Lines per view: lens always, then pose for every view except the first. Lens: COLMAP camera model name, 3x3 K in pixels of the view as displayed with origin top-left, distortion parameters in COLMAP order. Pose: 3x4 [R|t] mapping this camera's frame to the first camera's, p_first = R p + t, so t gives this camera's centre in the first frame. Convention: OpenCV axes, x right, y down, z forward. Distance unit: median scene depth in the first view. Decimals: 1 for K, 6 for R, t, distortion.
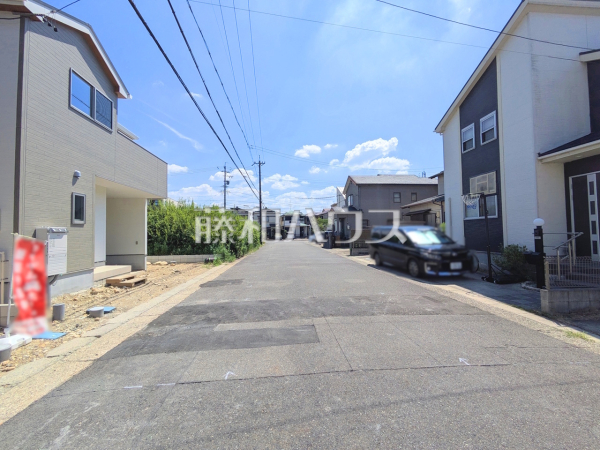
lens RADIAL K [[237.6, 0, 299.4], [0, 237.6, 225.0], [0, 0, 1]] dist [0.000932, 0.000399]
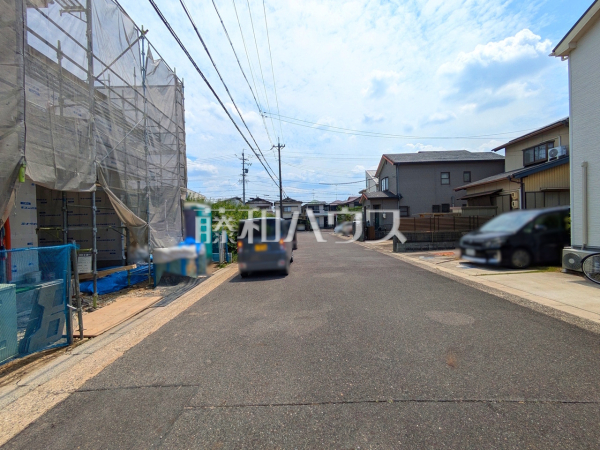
lens RADIAL K [[237.6, 0, 299.4], [0, 237.6, 225.0], [0, 0, 1]] dist [0.000932, 0.000399]
pose [[0.995241, -0.015299, -0.096236, -0.011539], [0.019104, 0.999067, 0.038733, 0.003547], [0.095554, -0.040387, 0.994605, 0.135238]]
